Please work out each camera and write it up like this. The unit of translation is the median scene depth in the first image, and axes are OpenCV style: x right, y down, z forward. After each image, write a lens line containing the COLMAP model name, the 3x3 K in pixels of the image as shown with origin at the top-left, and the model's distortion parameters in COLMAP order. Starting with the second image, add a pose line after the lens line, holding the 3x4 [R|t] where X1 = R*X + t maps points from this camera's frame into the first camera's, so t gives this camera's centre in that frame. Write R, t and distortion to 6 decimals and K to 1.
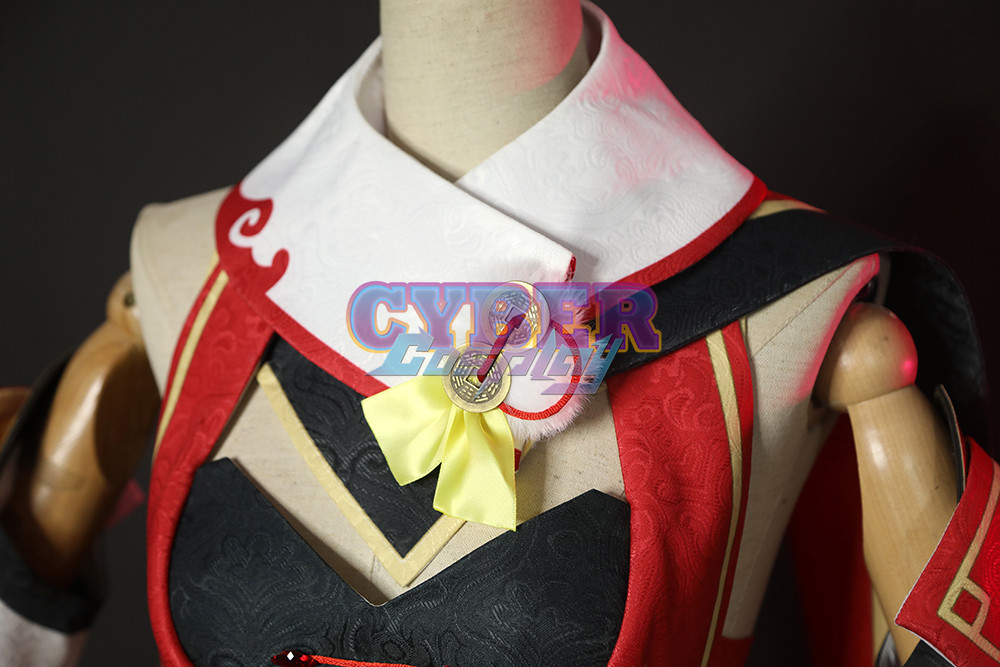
lens RADIAL K [[1566.9, 0, 501.5], [0, 1566.9, 336.6], [0, 0, 1]] dist [0.118005, 0.000000]
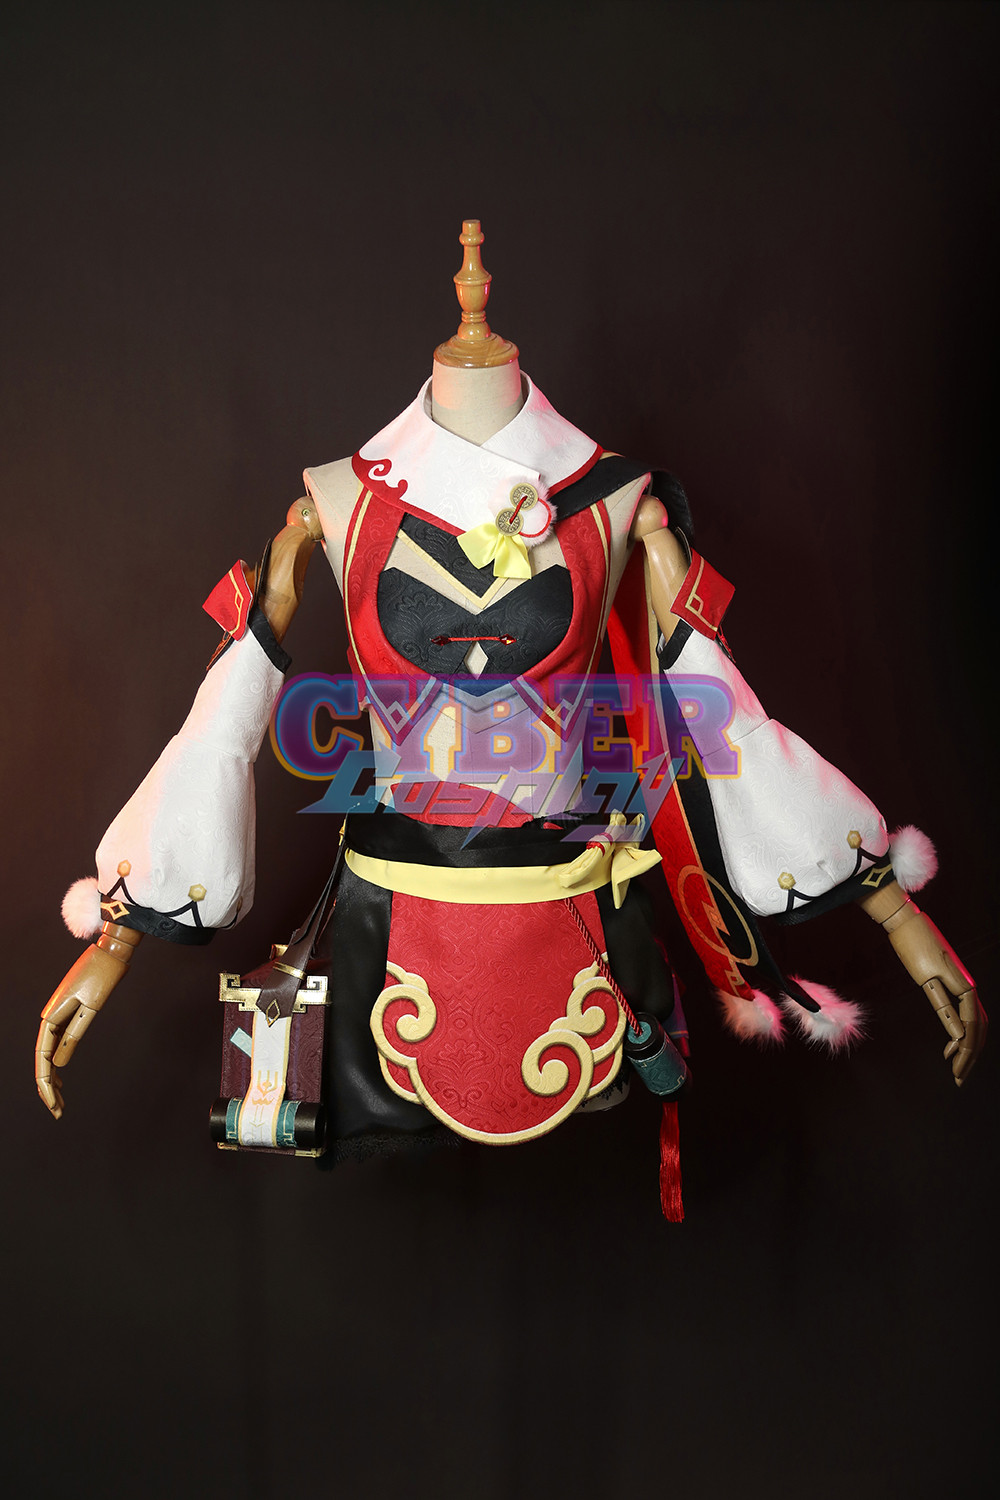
lens RADIAL K [[2030.2, 0, 502.6], [0, 2030.2, 745.6], [0, 0, 1]] dist [0.121842, 0.000000]
pose [[0.967267, -0.059826, 0.246609, -0.817303], [0.058925, 0.998201, 0.011041, 0.333681], [-0.246826, 0.003852, 0.969052, -2.071843]]
